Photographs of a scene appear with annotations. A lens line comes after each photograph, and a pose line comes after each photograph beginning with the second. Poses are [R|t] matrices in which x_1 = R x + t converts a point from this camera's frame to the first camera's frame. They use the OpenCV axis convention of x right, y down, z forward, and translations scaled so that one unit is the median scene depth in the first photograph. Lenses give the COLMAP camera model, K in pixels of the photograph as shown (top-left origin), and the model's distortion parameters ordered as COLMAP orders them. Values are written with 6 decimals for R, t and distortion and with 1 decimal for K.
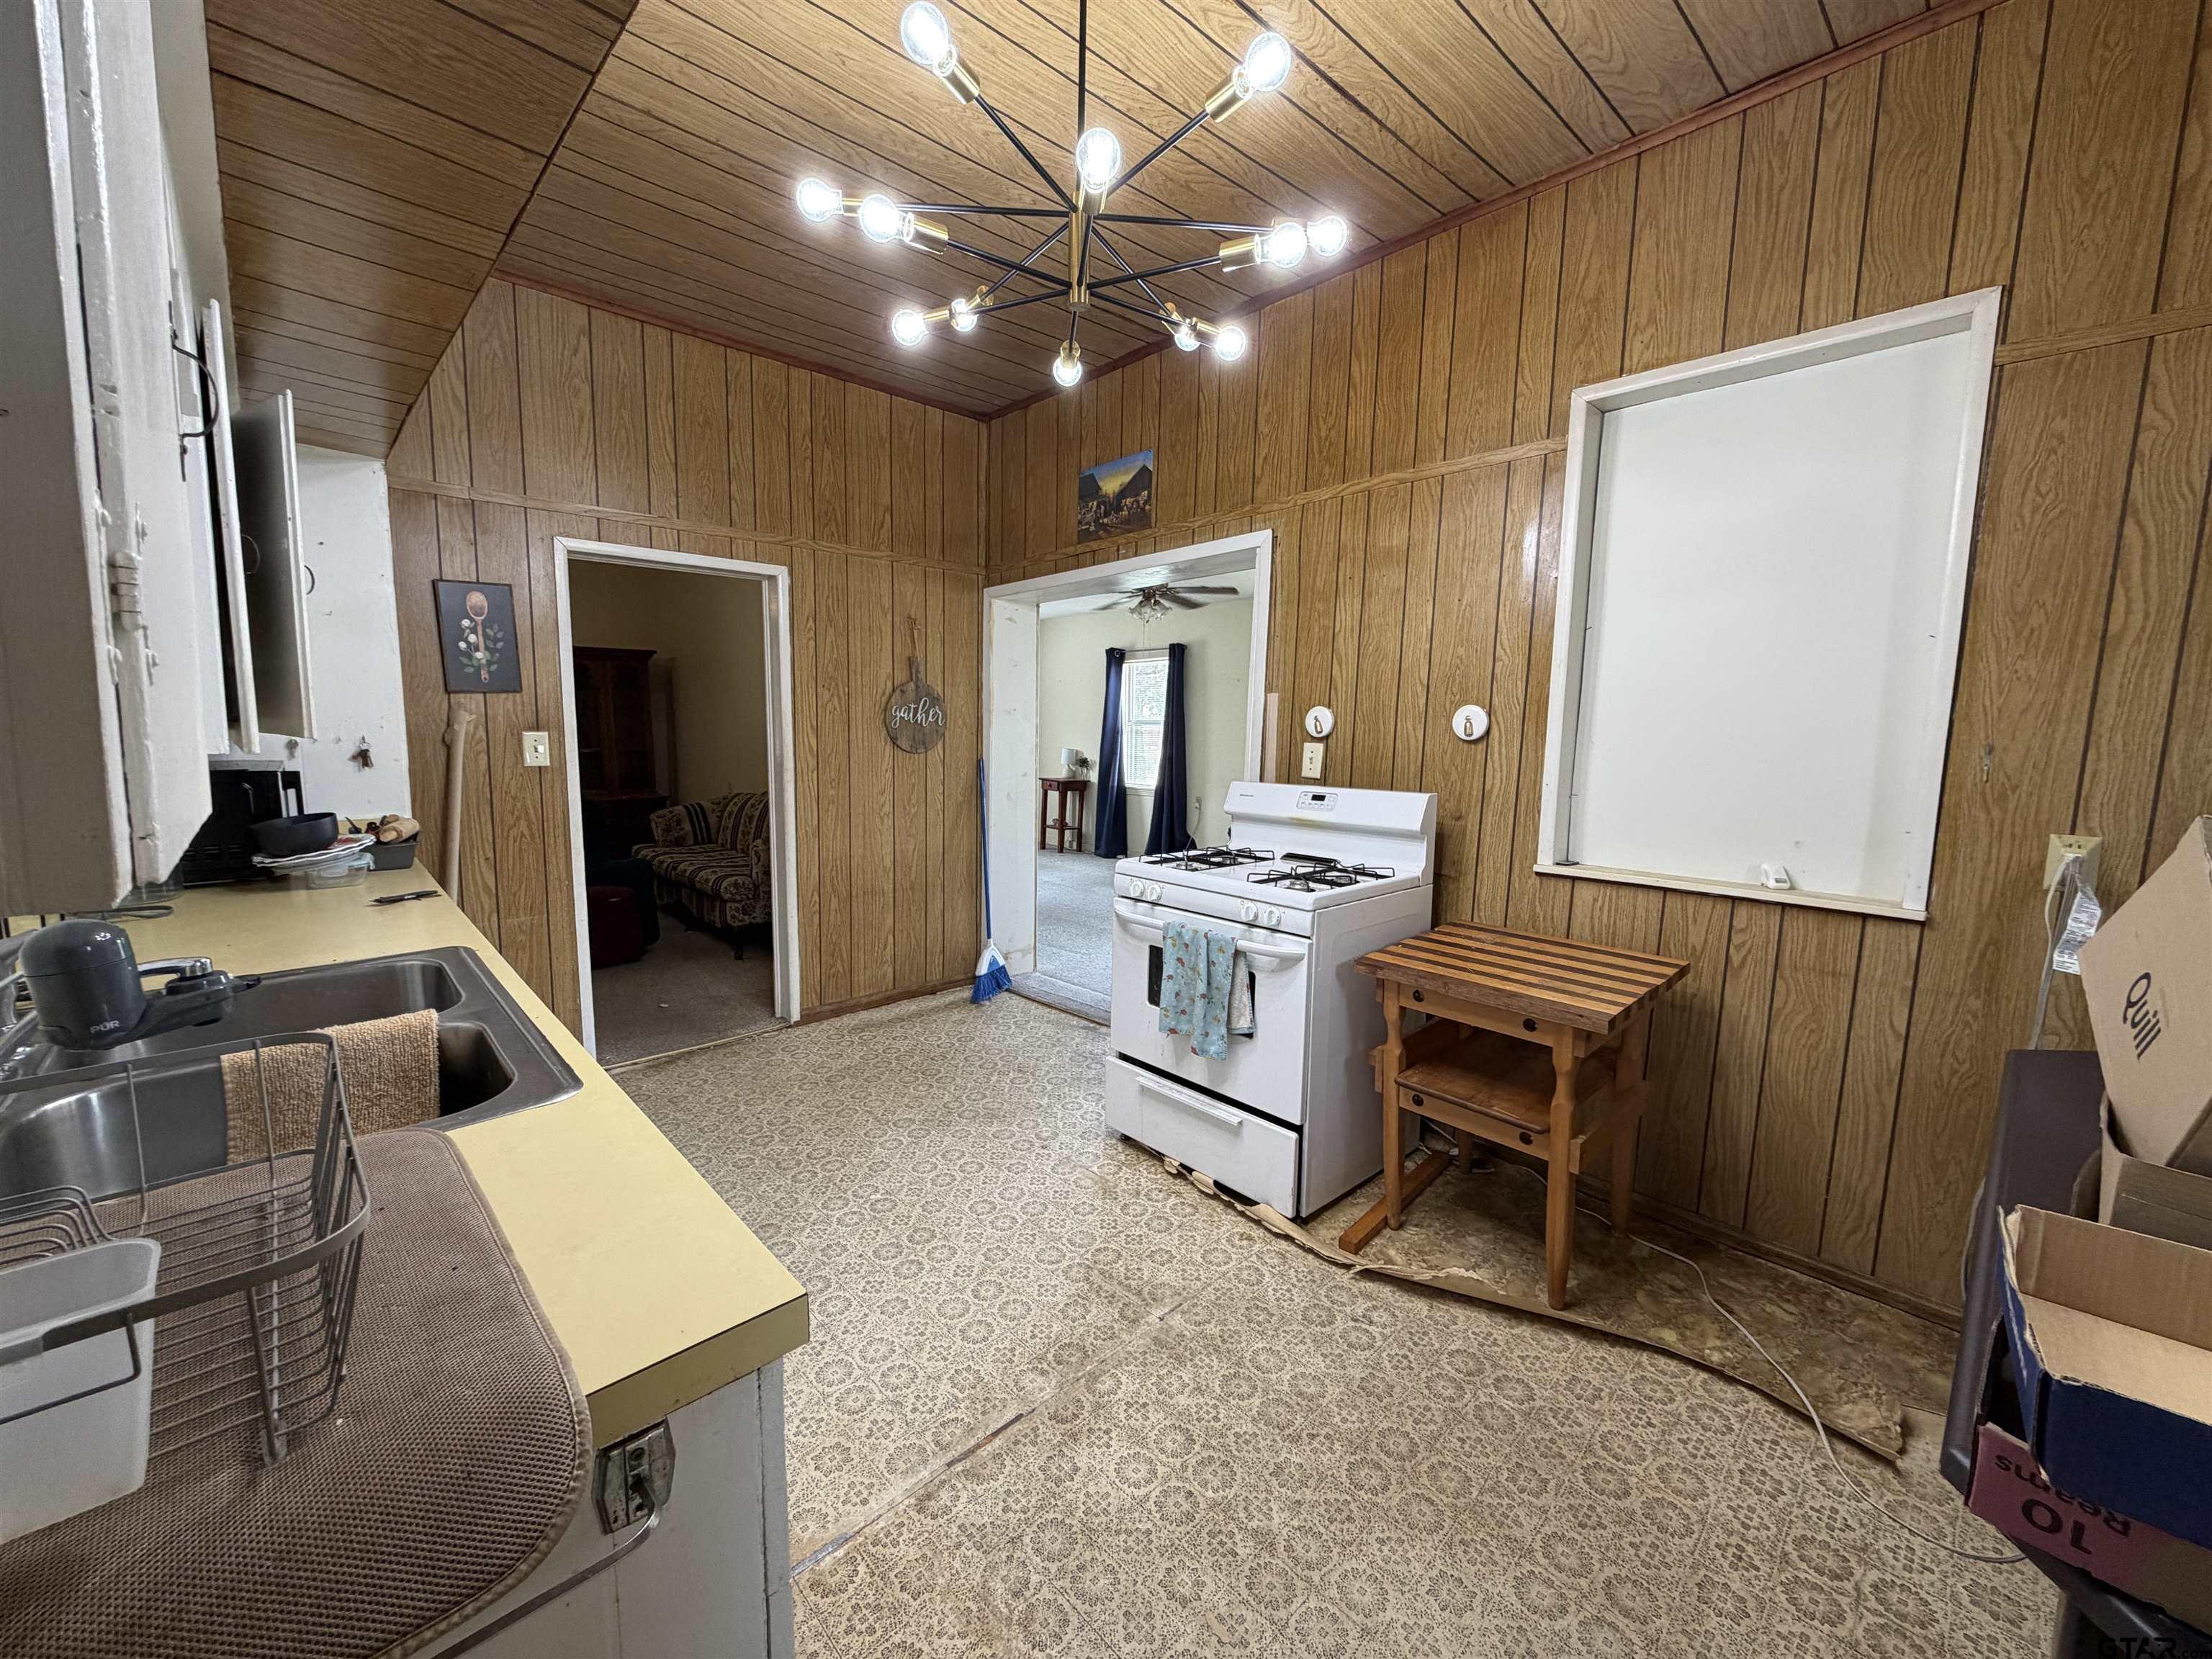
lens RADIAL K [[884.1, 0, 1098.9], [0, 884.1, 830.9], [0, 0, 1]] dist [-0.001438, 0.000407]
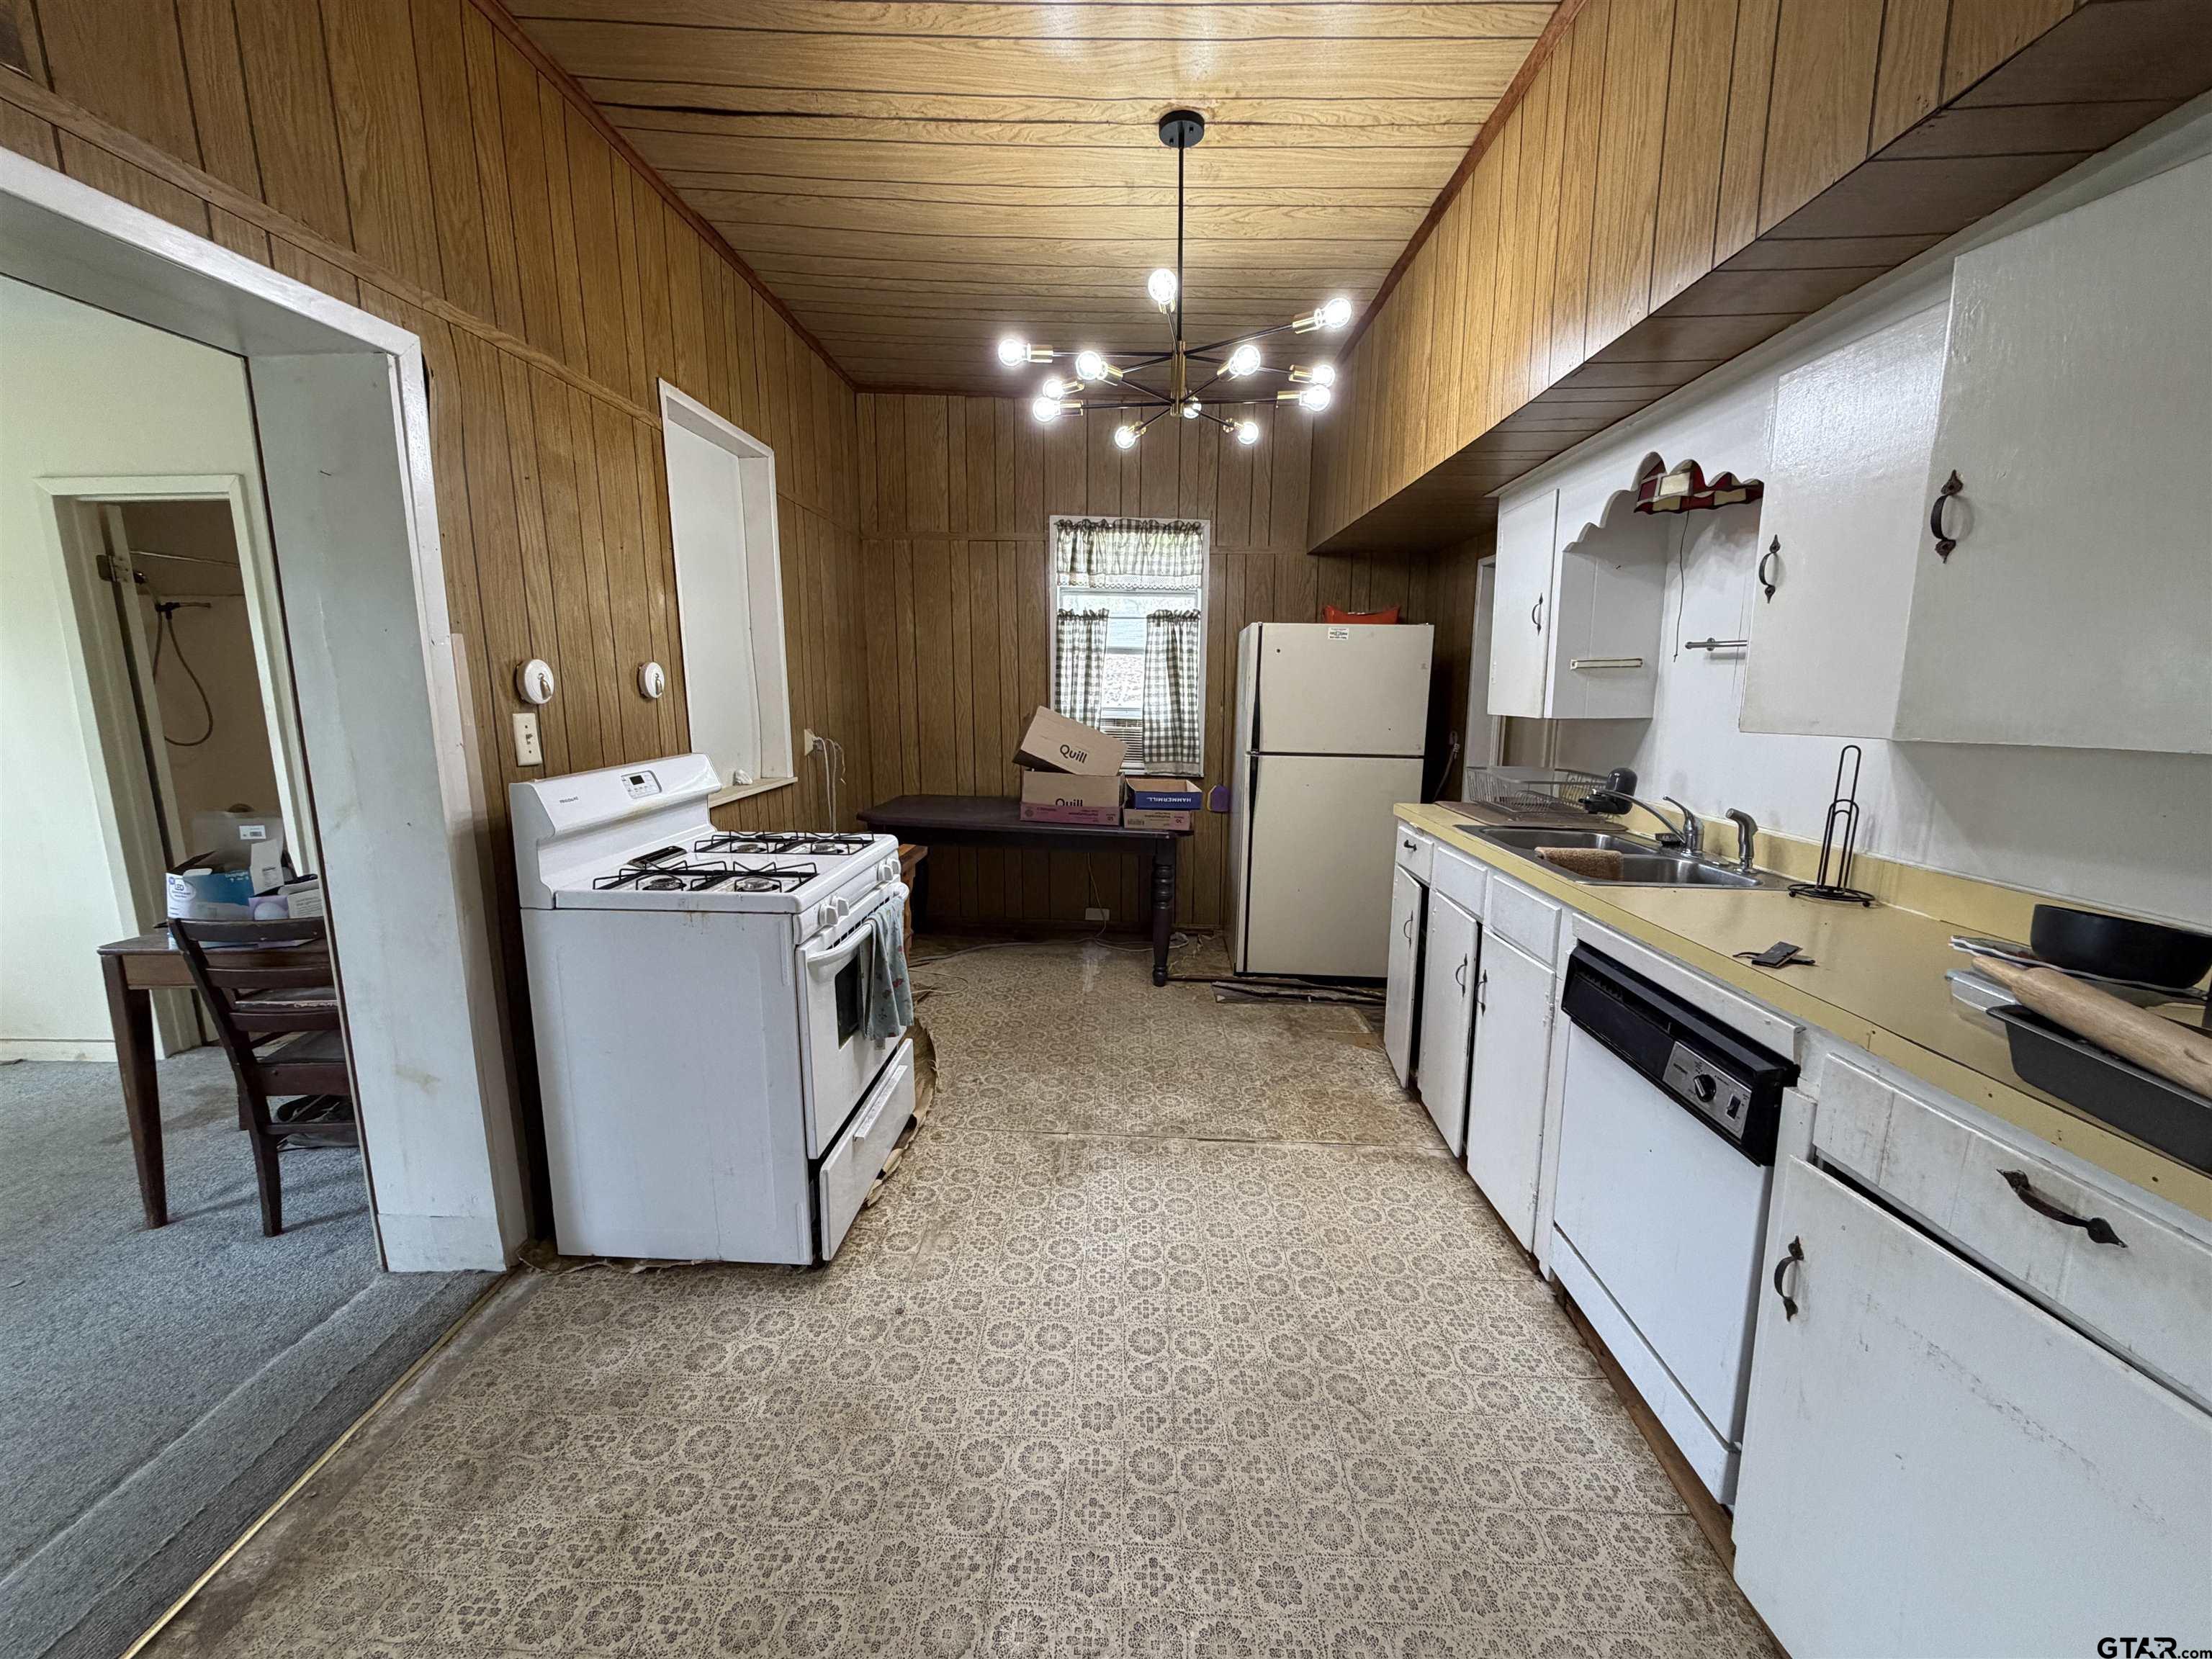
lens RADIAL K [[882.1, 0, 1106.0], [0, 882.1, 829.5], [0, 0, 1]] dist [-0.000344, -0.000289]
pose [[-0.711716, -0.140294, 0.688315, -0.662584], [0.067809, 0.961557, 0.266101, -0.196364], [-0.699187, 0.236062, -0.674843, 1.399998]]
